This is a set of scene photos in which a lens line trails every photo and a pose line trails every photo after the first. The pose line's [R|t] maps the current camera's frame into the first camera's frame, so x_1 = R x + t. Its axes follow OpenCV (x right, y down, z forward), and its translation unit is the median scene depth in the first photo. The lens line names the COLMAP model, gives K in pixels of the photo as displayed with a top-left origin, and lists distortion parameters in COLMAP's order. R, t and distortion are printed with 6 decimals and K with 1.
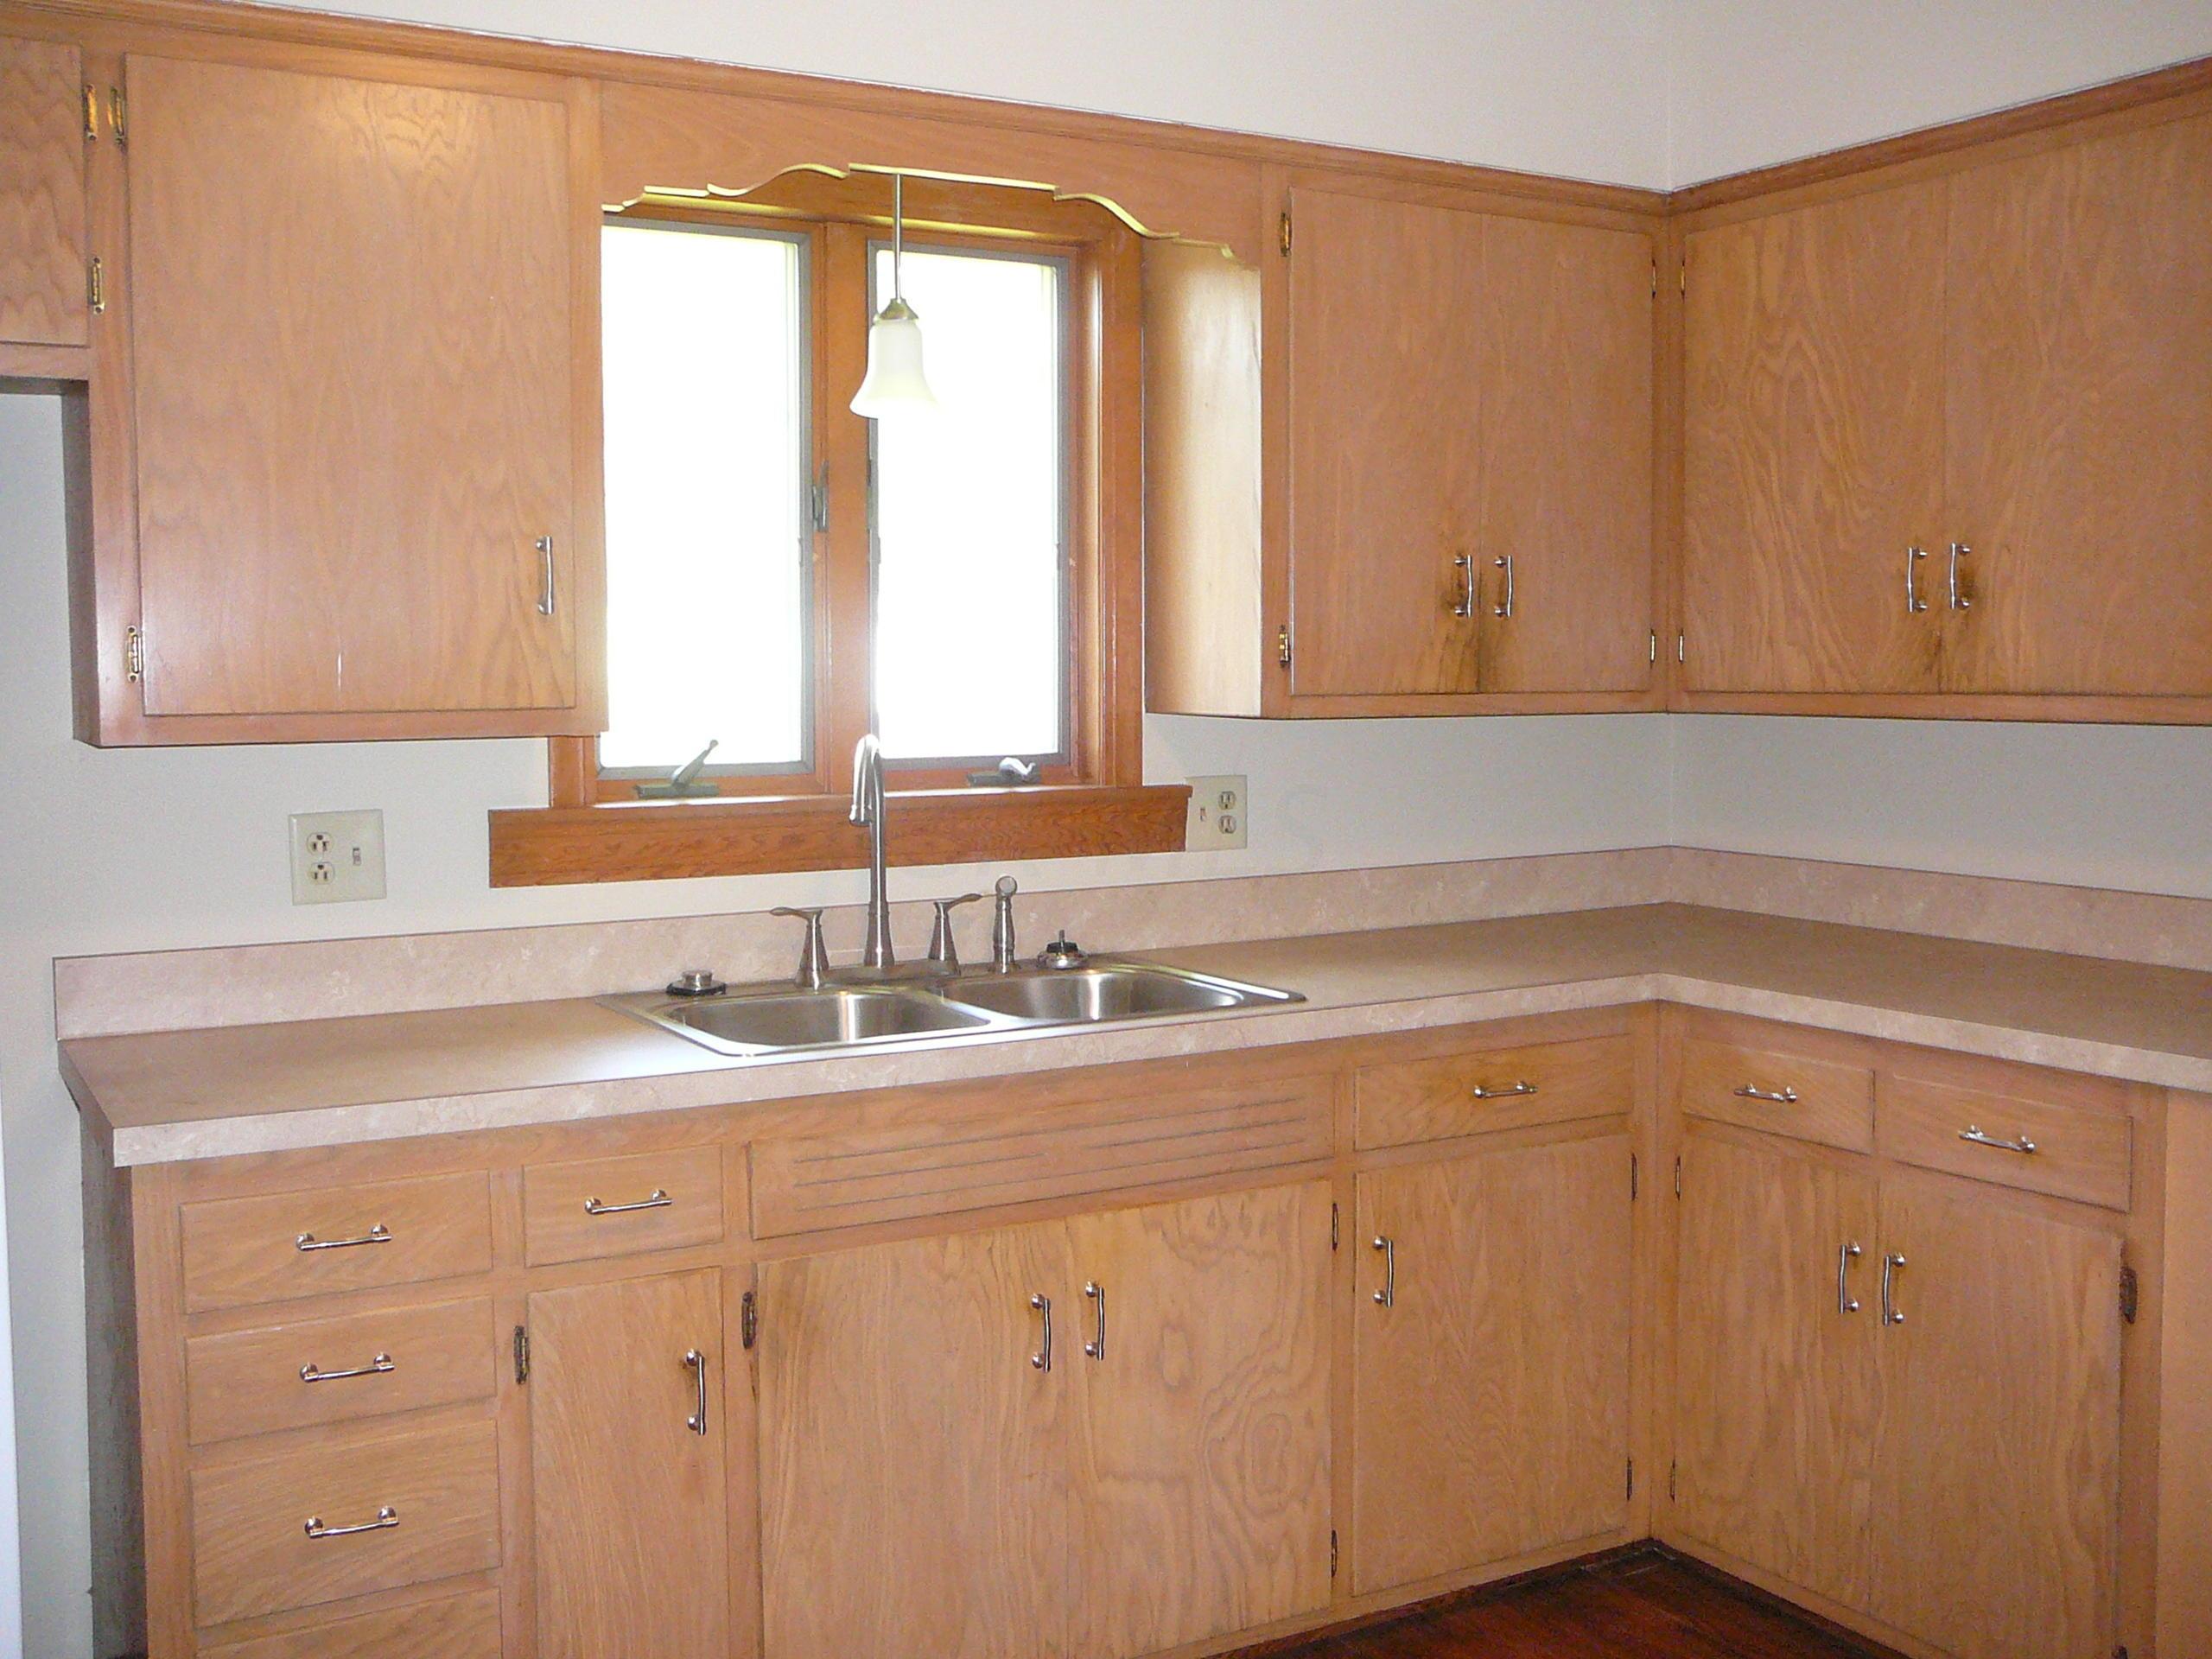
lens RADIAL K [[2277.2, 0, 1100.6], [0, 2277.2, 777.0], [0, 0, 1]] dist [-0.085641, 0.207276]
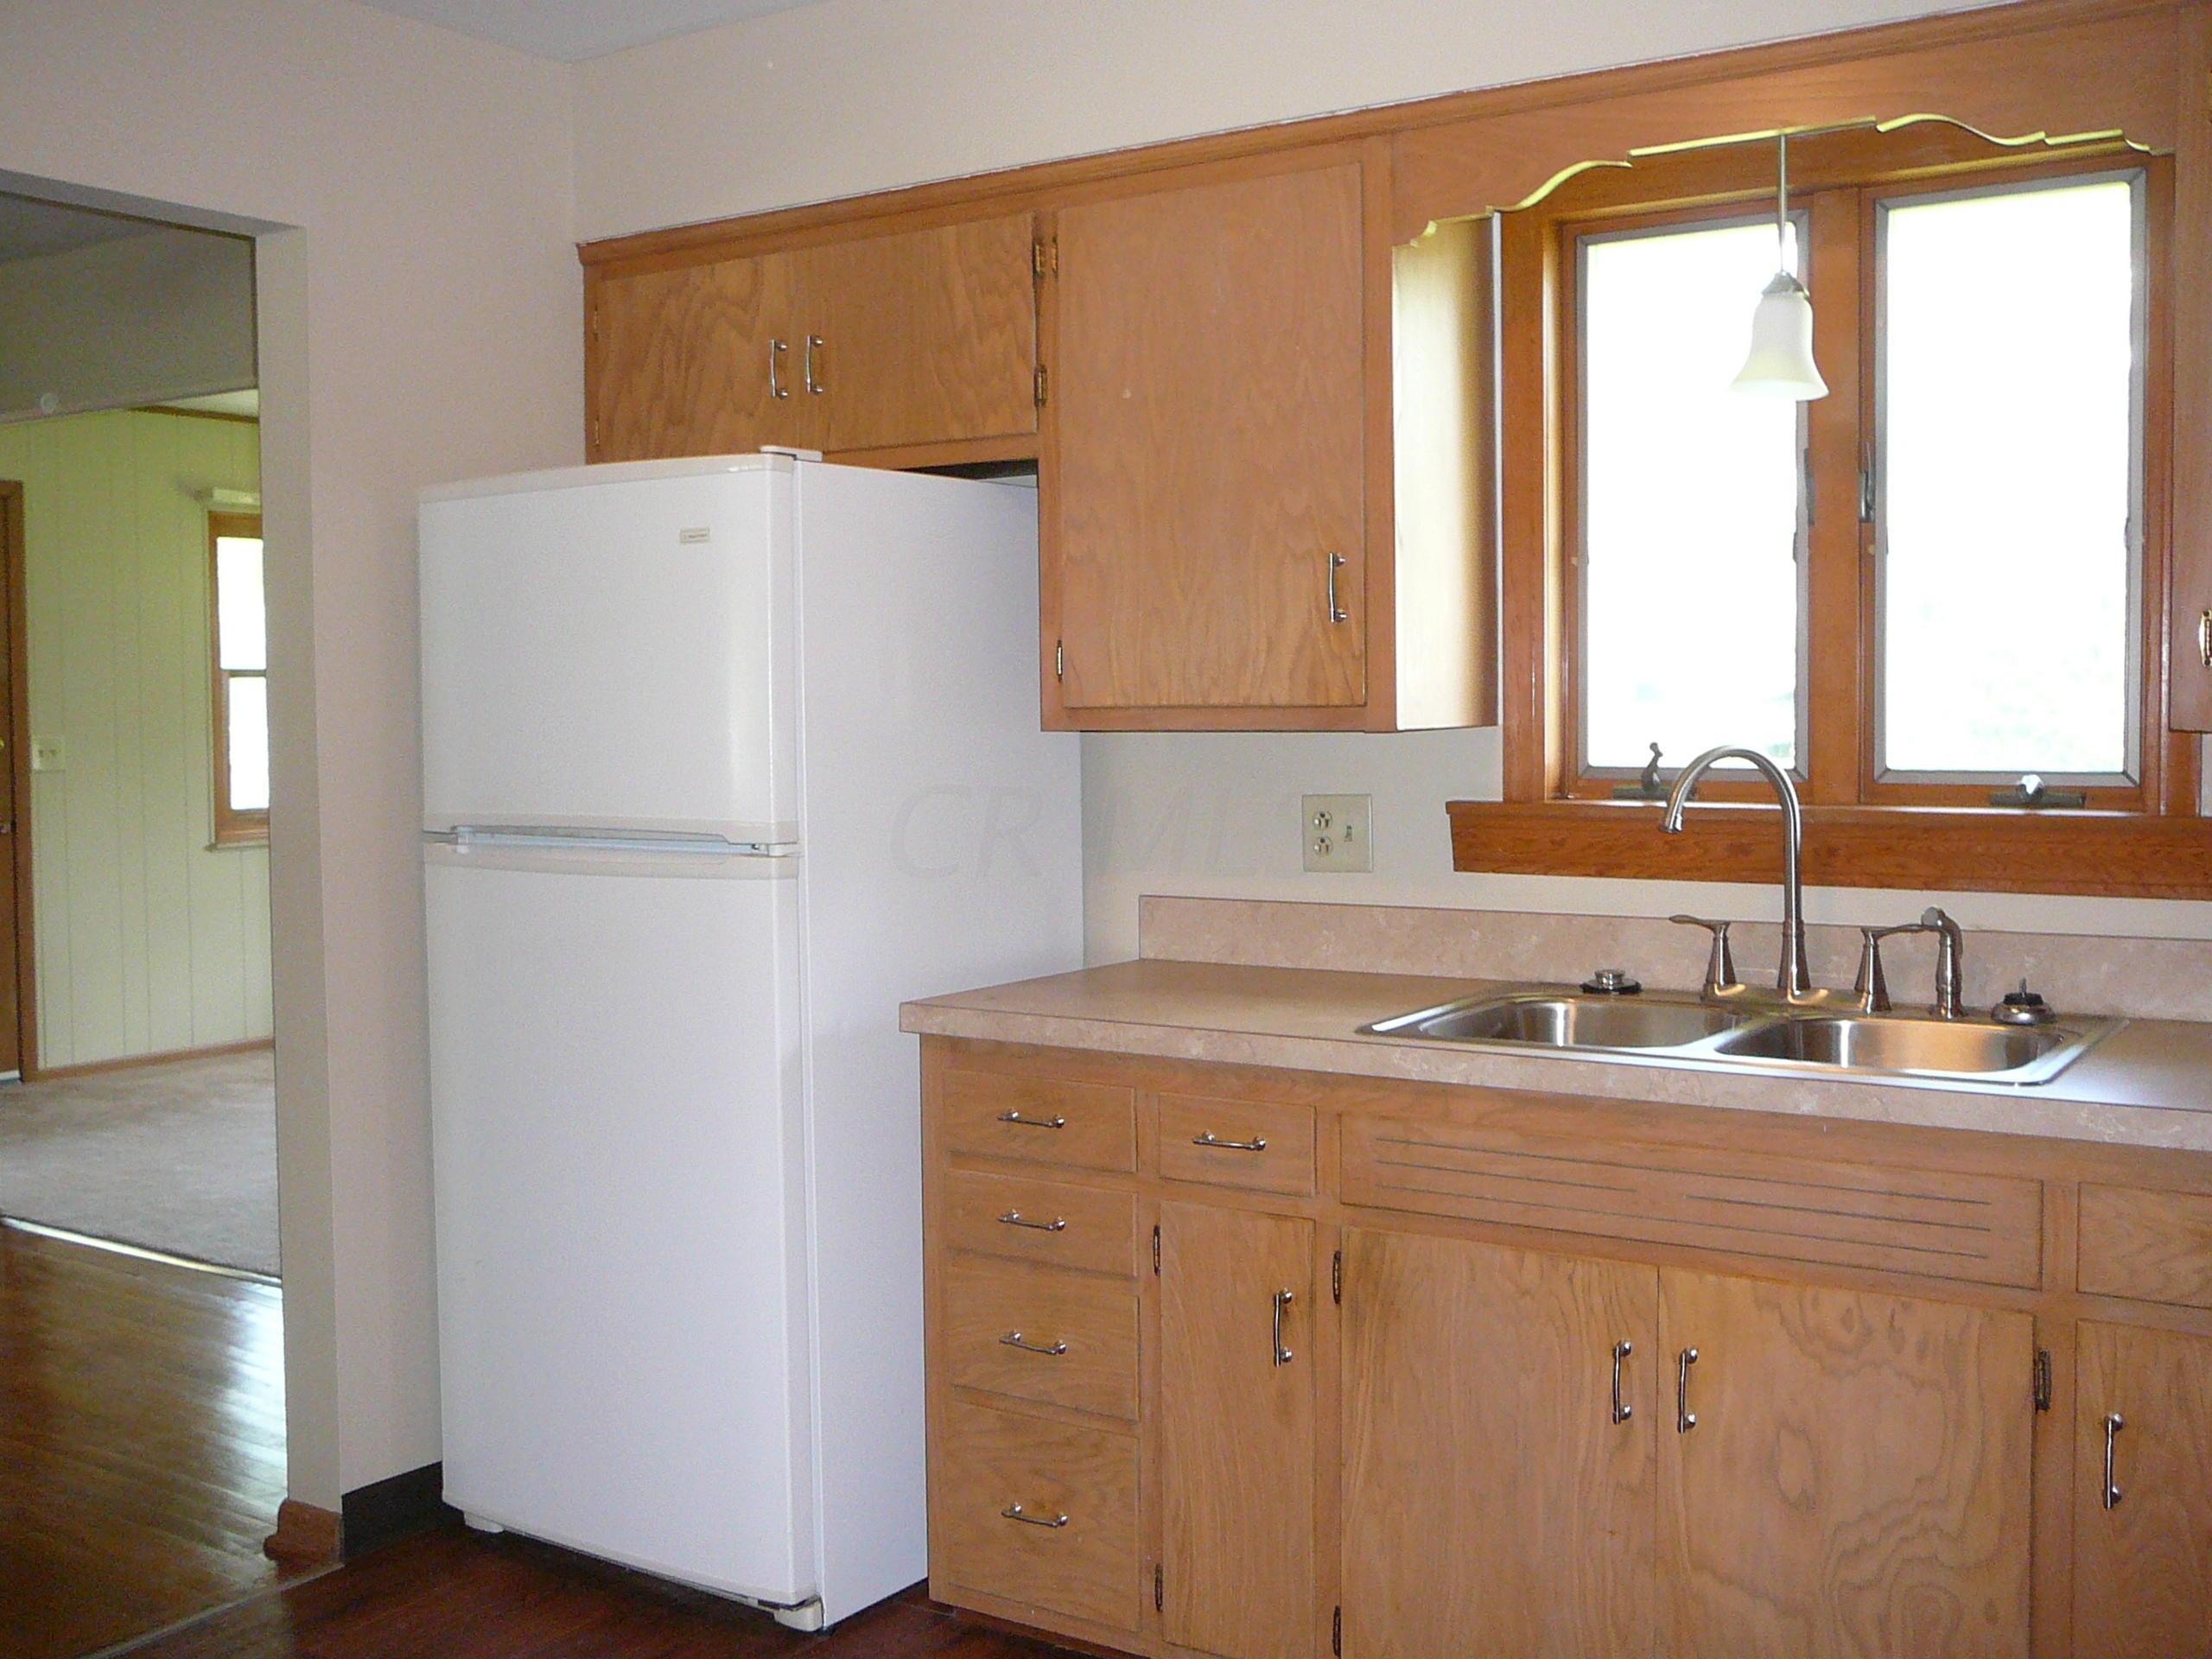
lens RADIAL K [[2277.2, 0, 1100.6], [0, 2277.2, 777.0], [0, 0, 1]] dist [-0.085641, 0.207276]
pose [[0.446853, 0.034231, -0.893952, 0.678763], [-0.040189, 0.999027, 0.018165, -0.010584], [0.893704, 0.027810, 0.447794, 0.376256]]
